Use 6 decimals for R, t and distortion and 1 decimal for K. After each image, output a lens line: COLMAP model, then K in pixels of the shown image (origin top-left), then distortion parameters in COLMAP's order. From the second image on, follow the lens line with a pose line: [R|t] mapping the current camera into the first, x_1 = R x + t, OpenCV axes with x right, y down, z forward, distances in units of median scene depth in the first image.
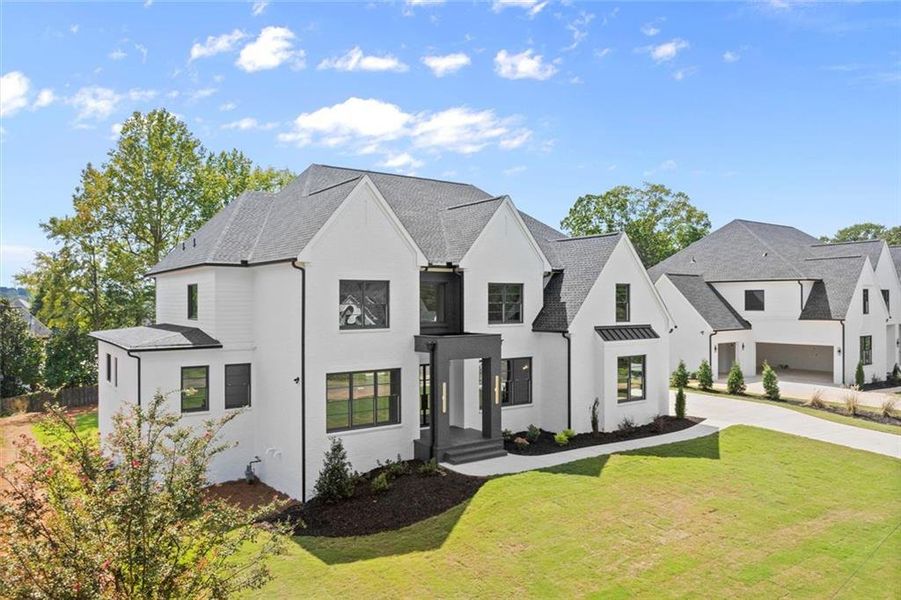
lens RADIAL K [[633.7, 0, 448.8], [0, 633.7, 287.7], [0, 0, 1]] dist [0.003685, 0.000061]
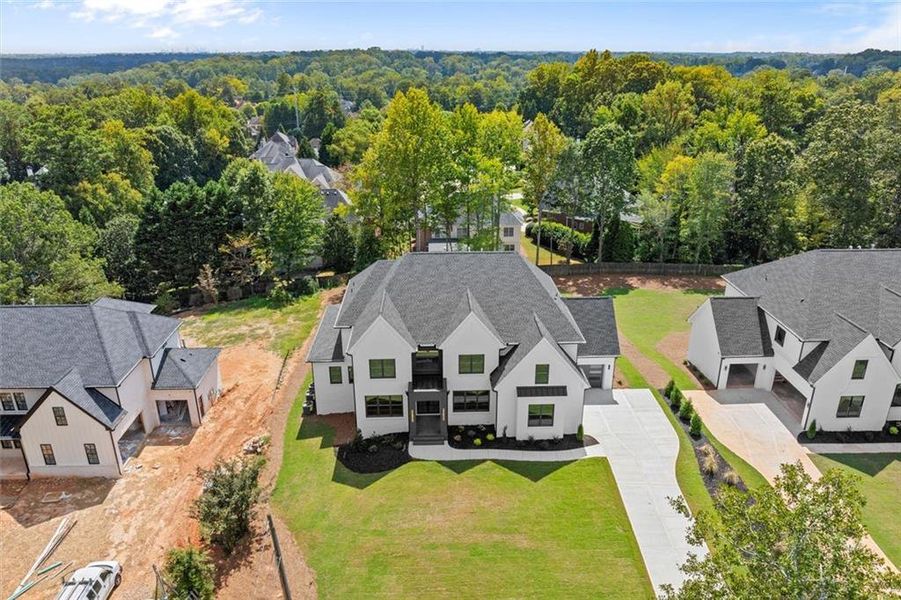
lens RADIAL K [[633.7, 0, 448.8], [0, 633.7, 287.7], [0, 0, 1]] dist [0.003685, 0.000061]
pose [[0.822136, 0.212347, -0.528205, 1.018419], [0.021770, 0.915425, 0.401900, -0.976960], [0.568874, -0.341915, 0.747981, -0.370200]]
